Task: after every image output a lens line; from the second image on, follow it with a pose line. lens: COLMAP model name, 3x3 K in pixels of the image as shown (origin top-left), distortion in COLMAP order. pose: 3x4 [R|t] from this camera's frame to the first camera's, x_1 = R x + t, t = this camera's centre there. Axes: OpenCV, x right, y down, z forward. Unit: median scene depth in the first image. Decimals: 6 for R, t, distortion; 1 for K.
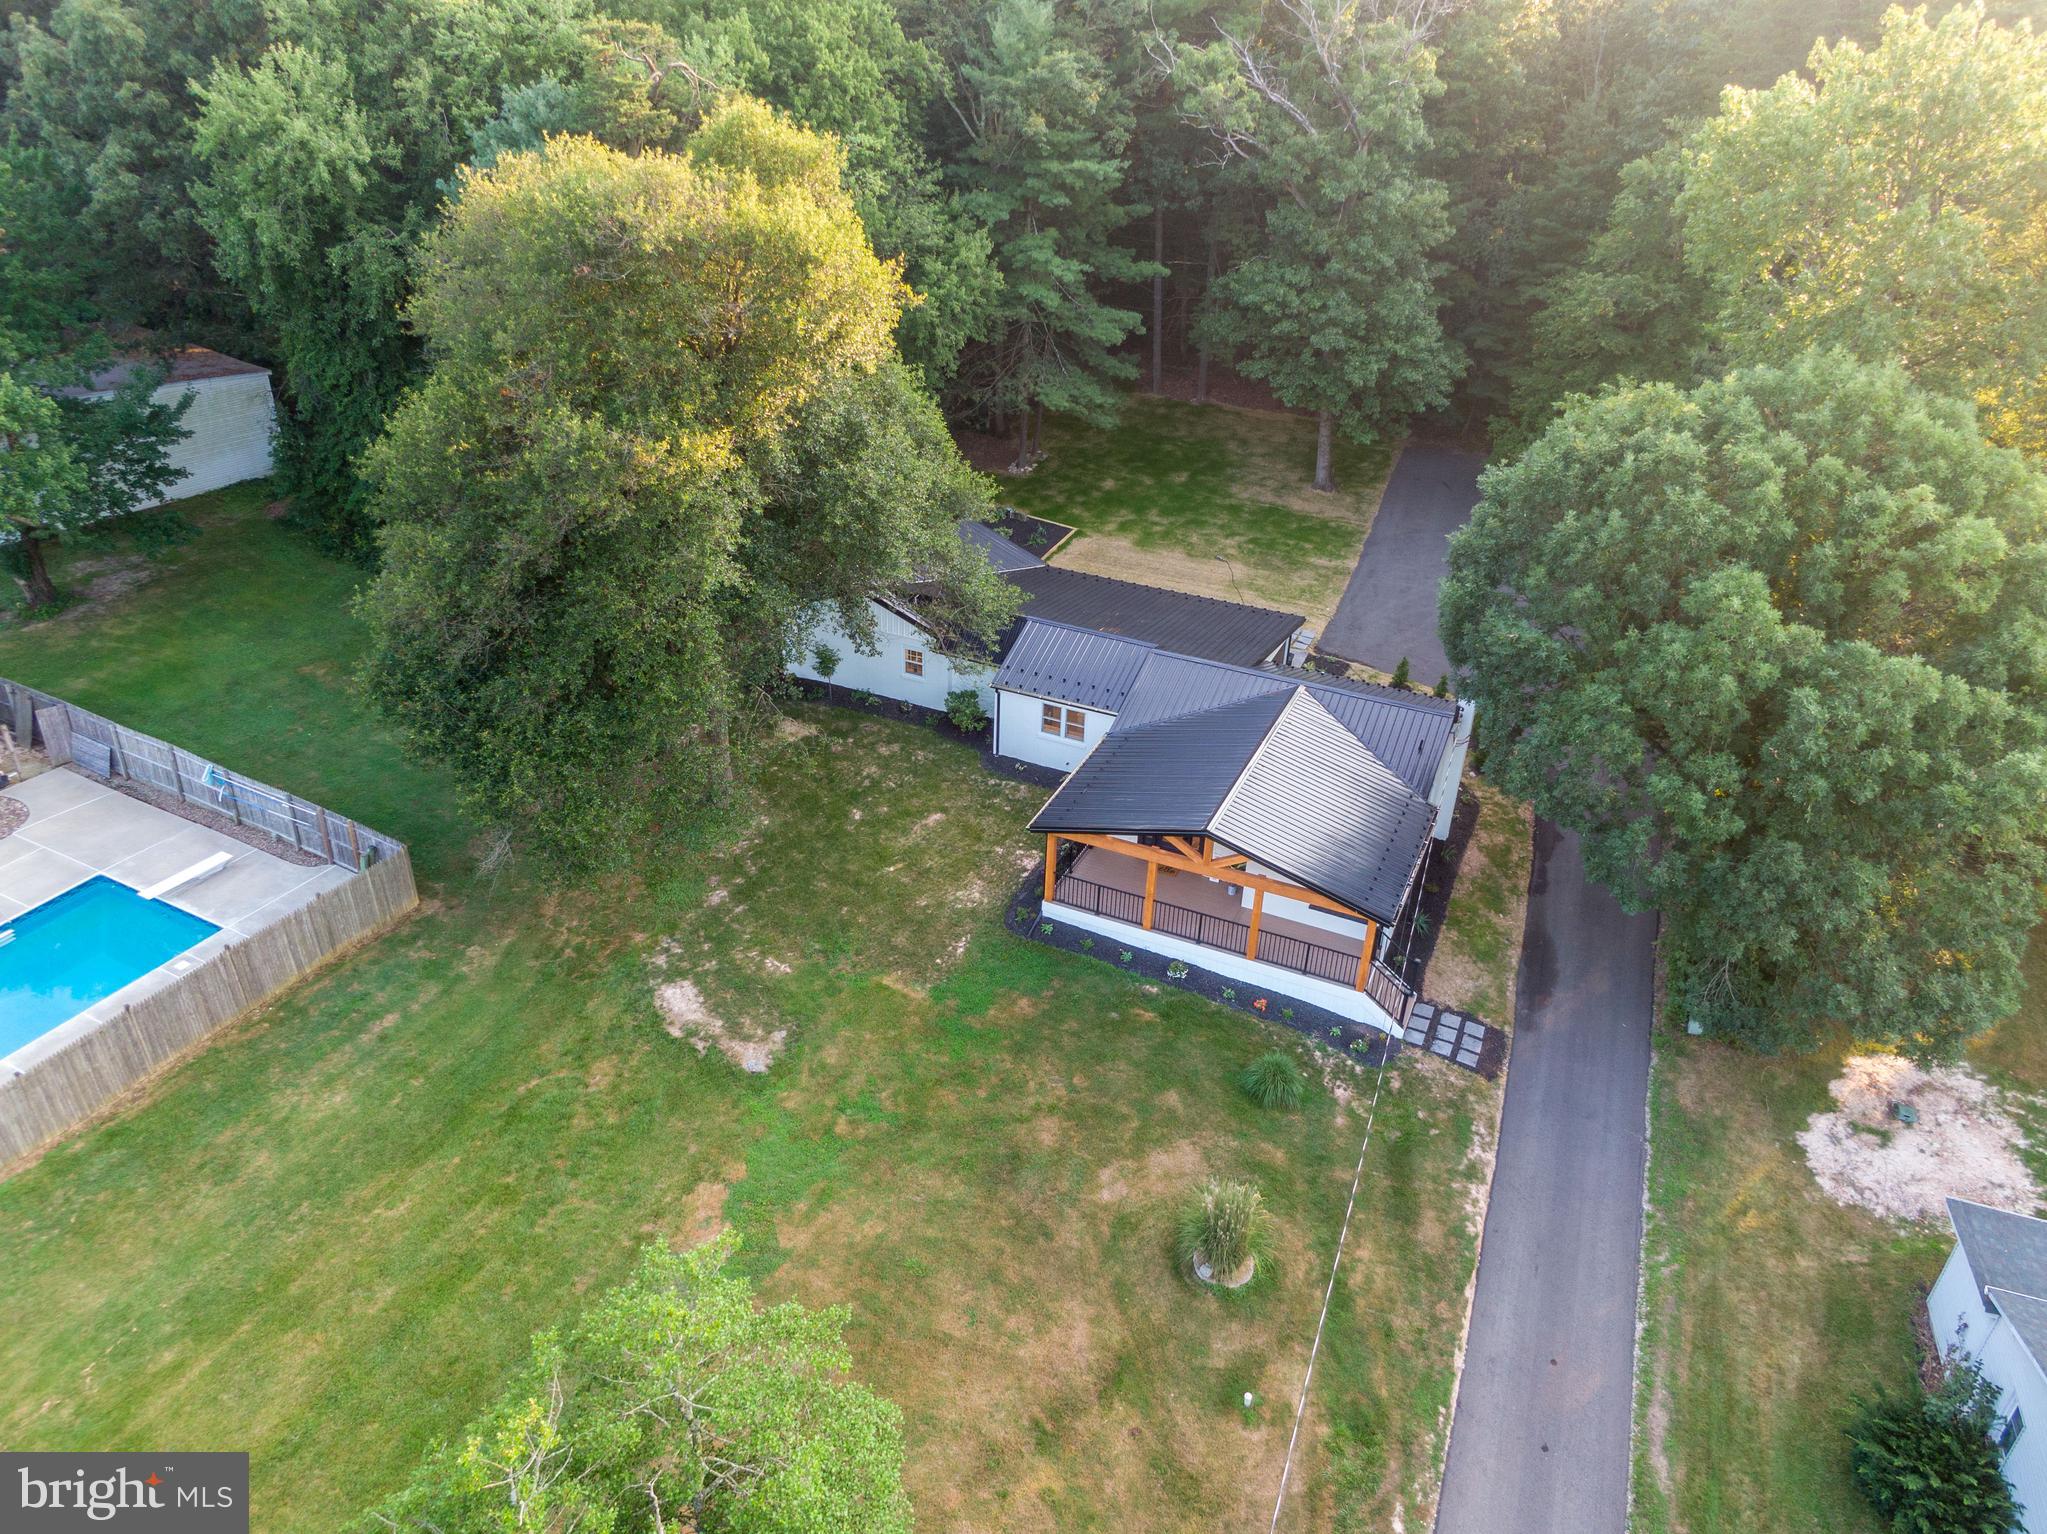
lens RADIAL K [[1446.8, 0, 1023.5], [0, 1446.8, 767.0], [0, 0, 1]] dist [0.046950, -0.071672]
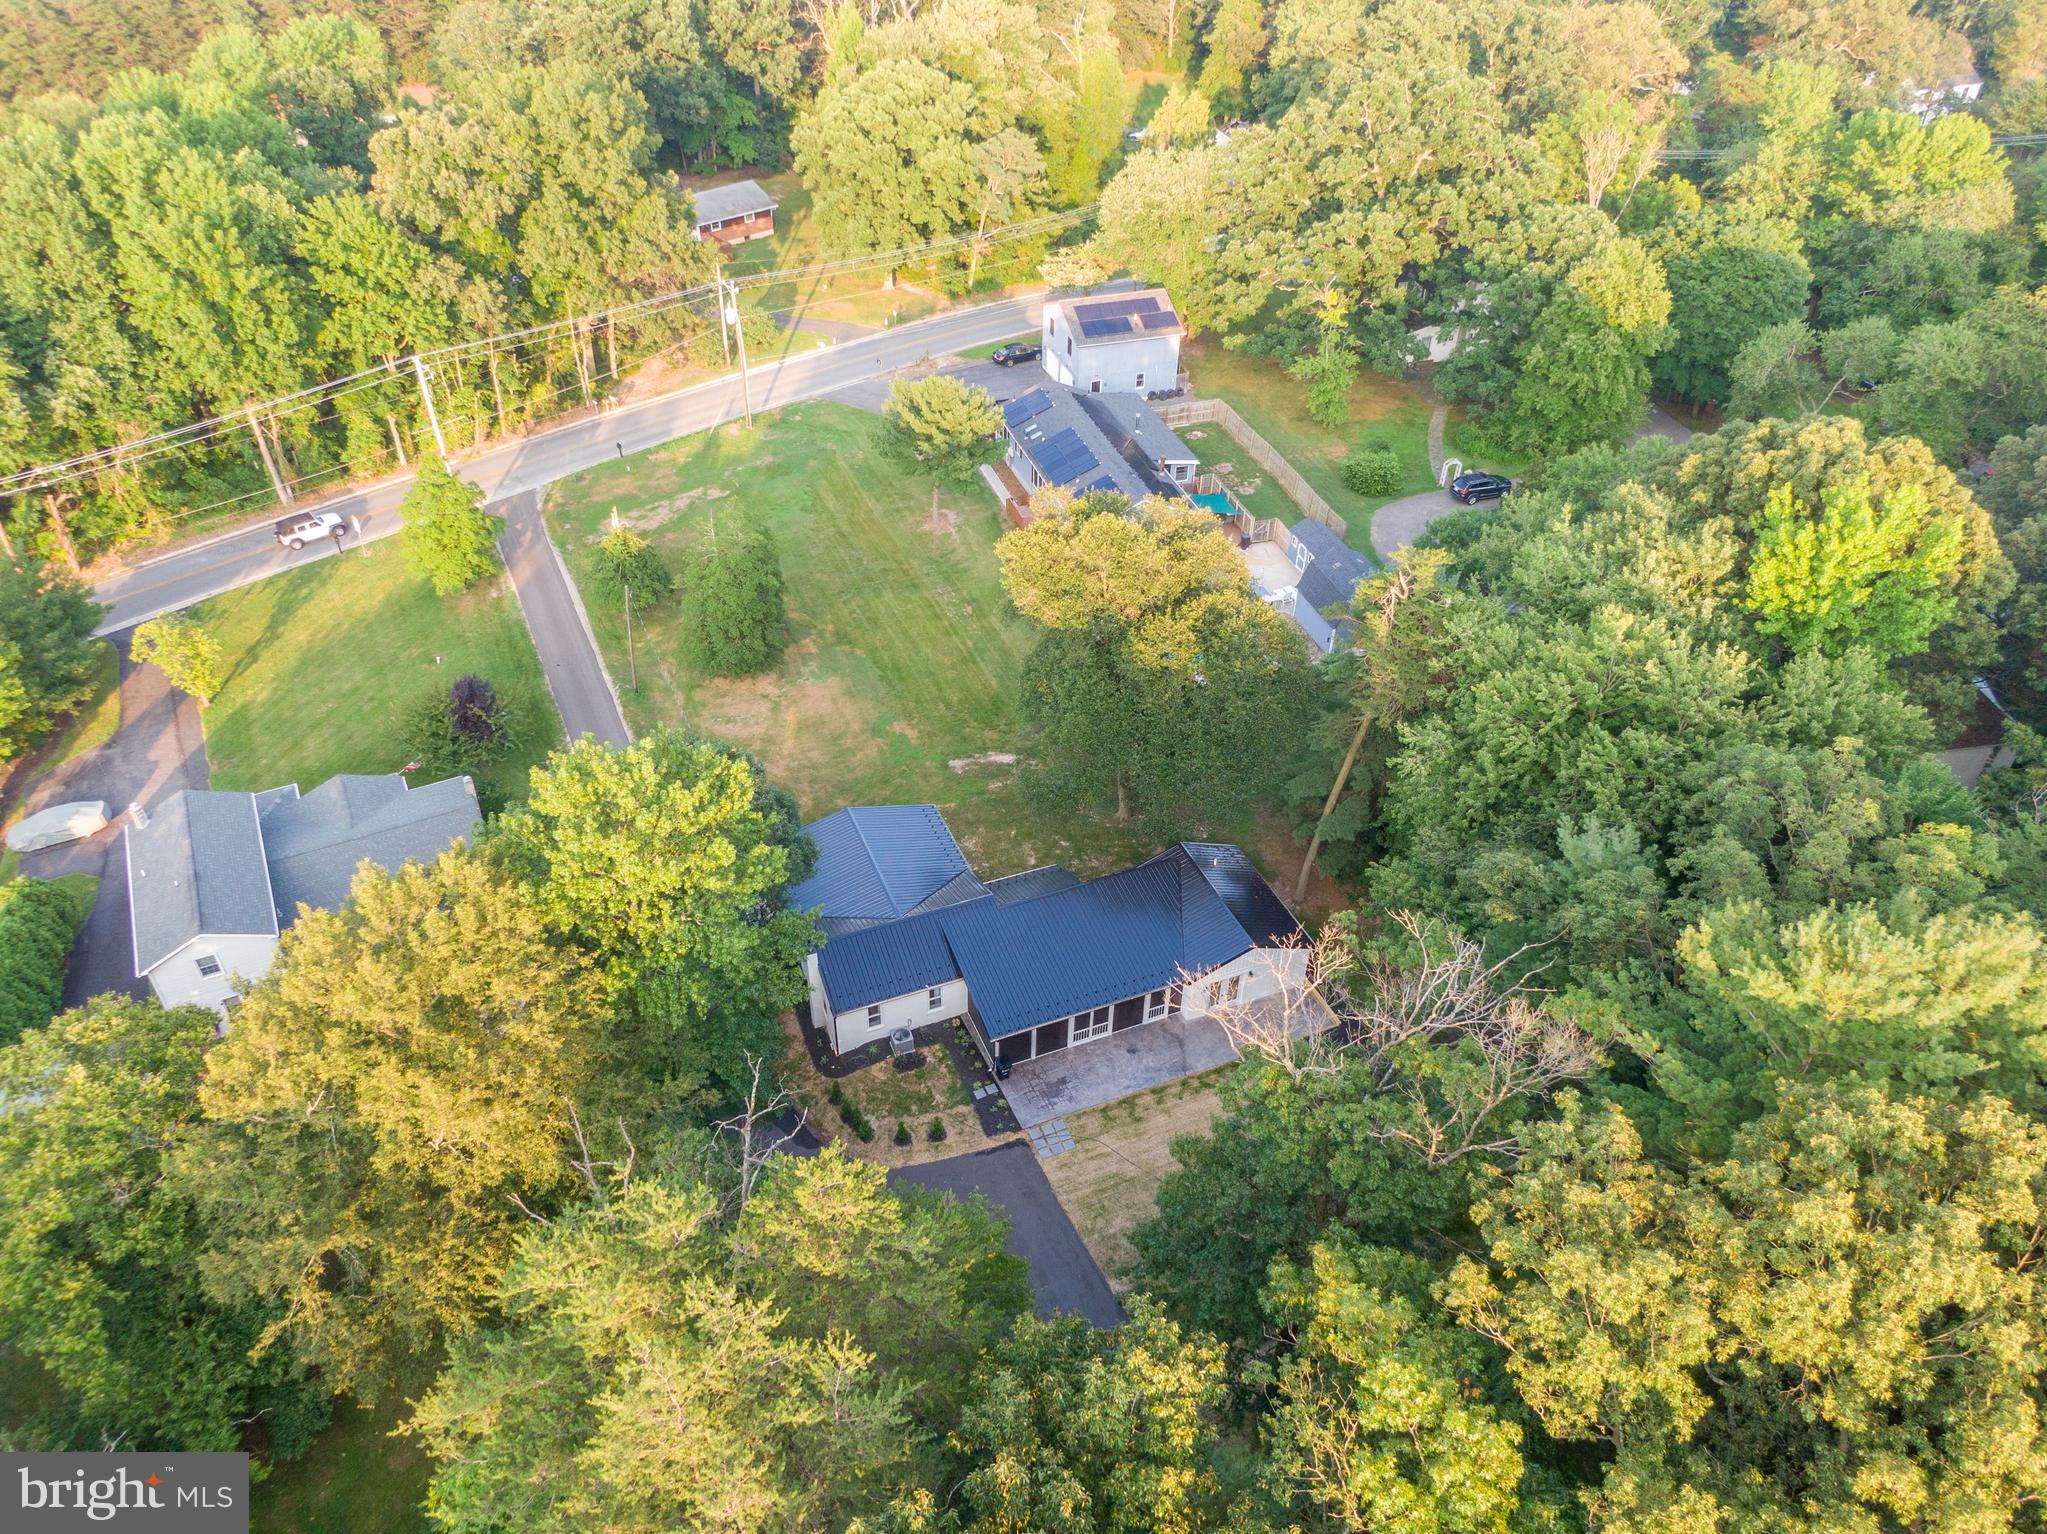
lens RADIAL K [[1446.8, 0, 1023.5], [0, 1446.8, 767.0], [0, 0, 1]] dist [0.046950, -0.071672]
pose [[-0.687628, 0.419087, -0.592902, 1.161797], [-0.396435, 0.467420, 0.790163, -1.733345], [0.608282, 0.778386, -0.155270, 1.424451]]
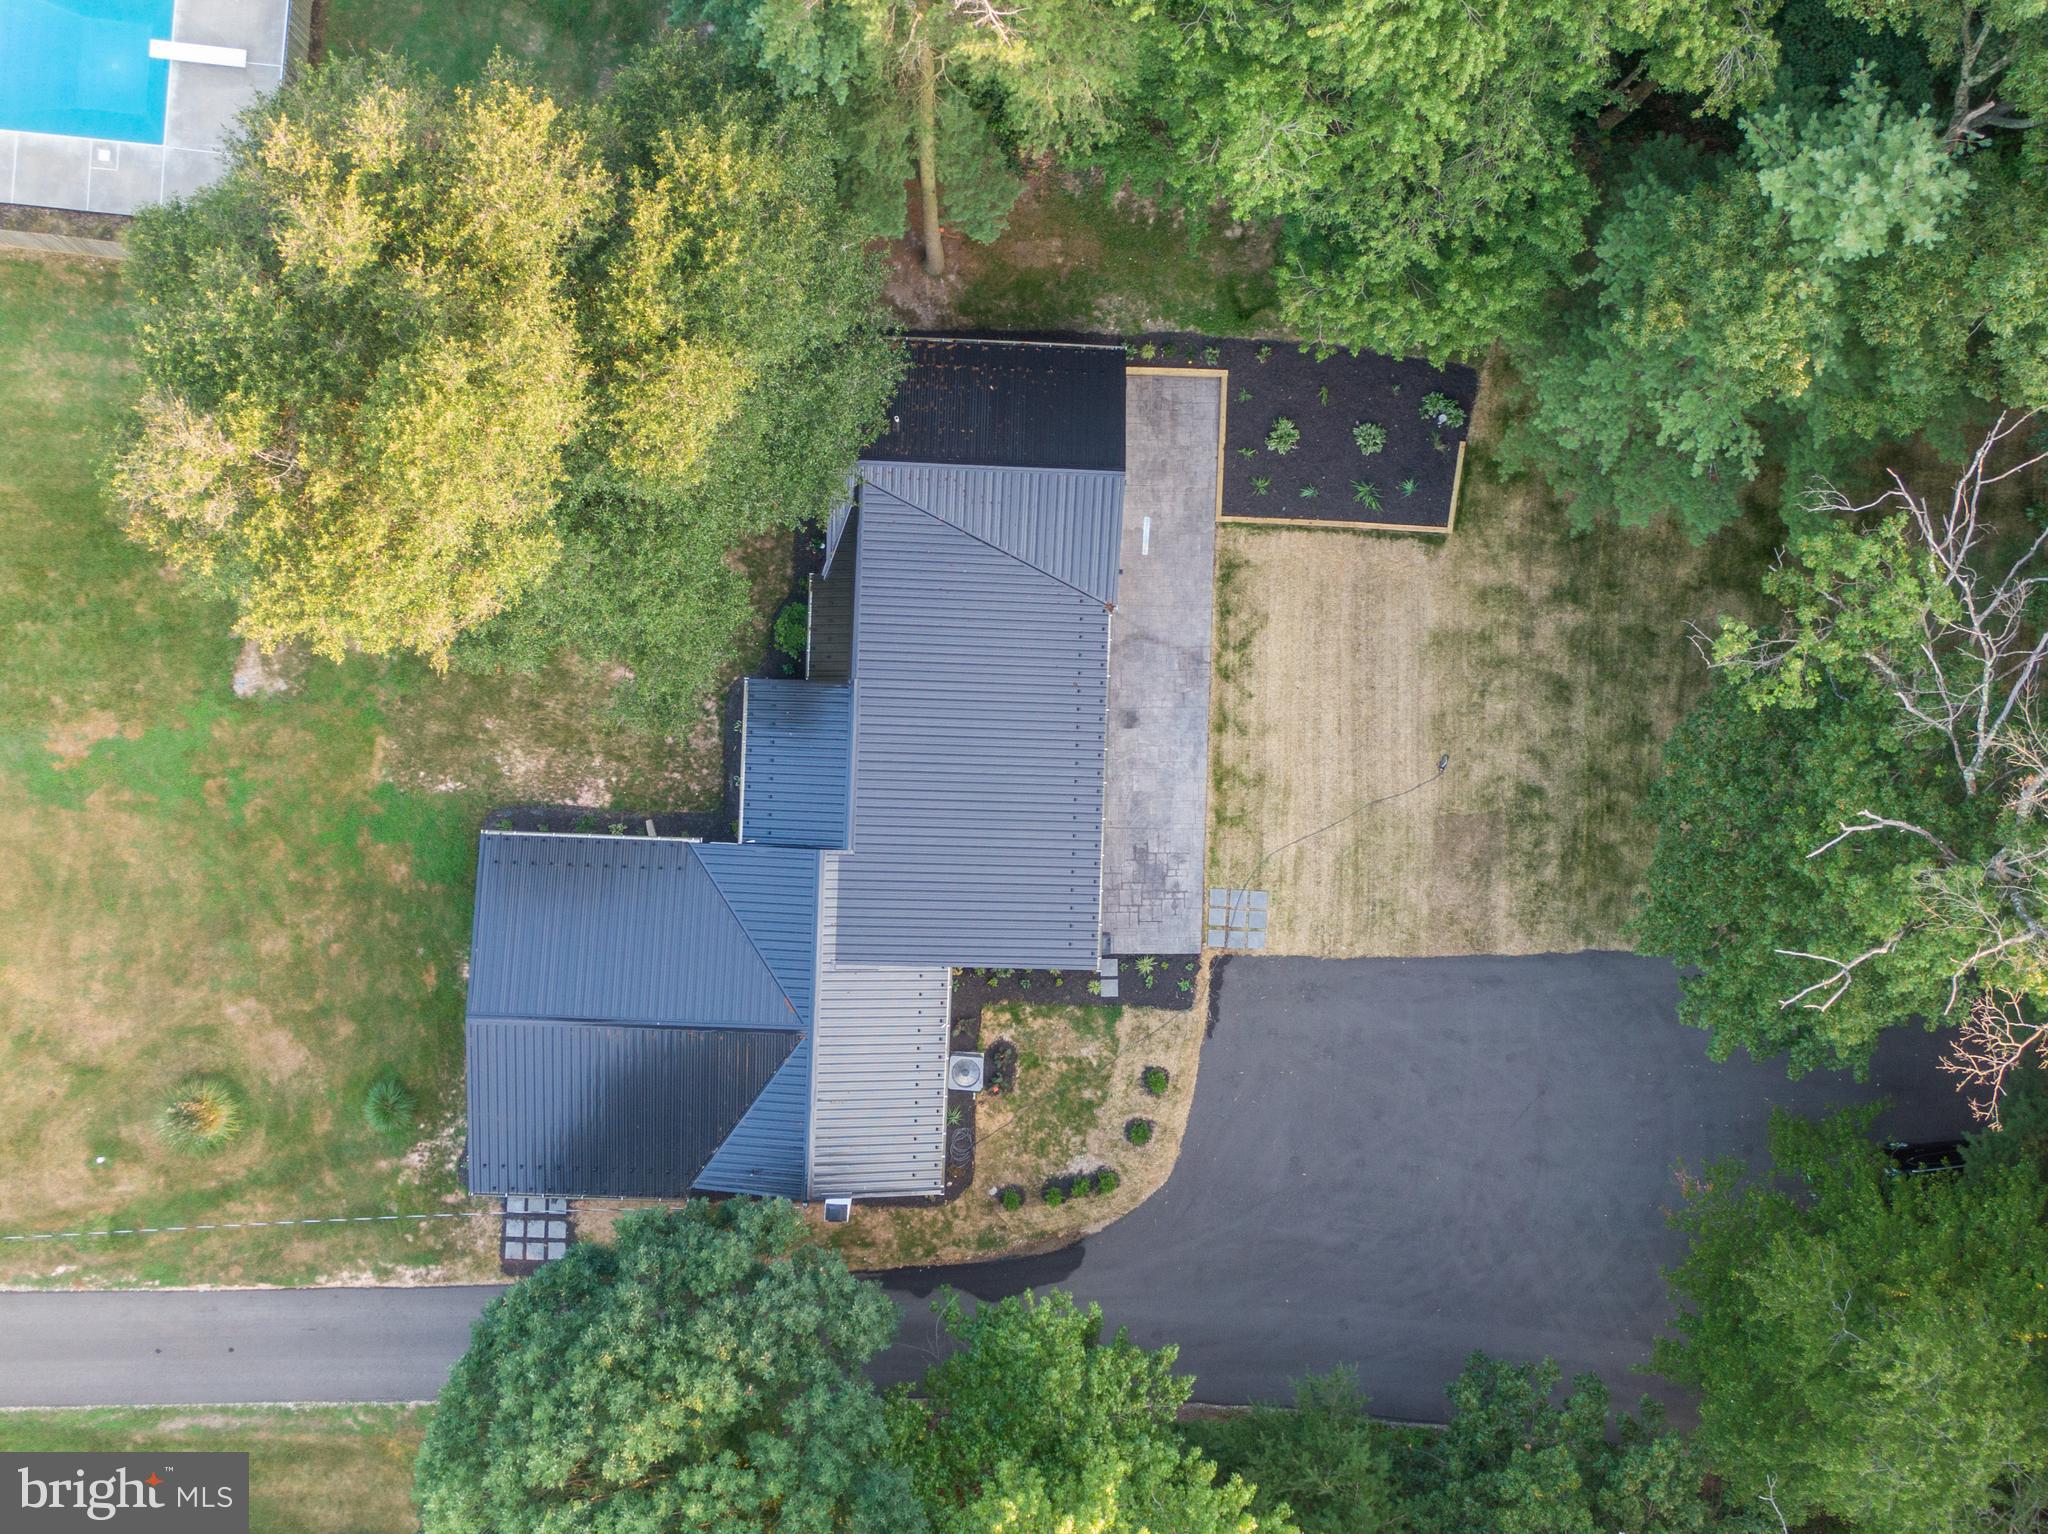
lens RADIAL K [[2254.2, 0, 1028.9], [0, 2254.2, 764.9], [0, 0, 1]] dist [-0.015654, 0.139983]
pose [[0.379243, 0.925157, -0.016123, 0.137512], [-0.489394, 0.215341, 0.845057, -1.563972], [0.785282, -0.312592, 0.534433, 0.500844]]
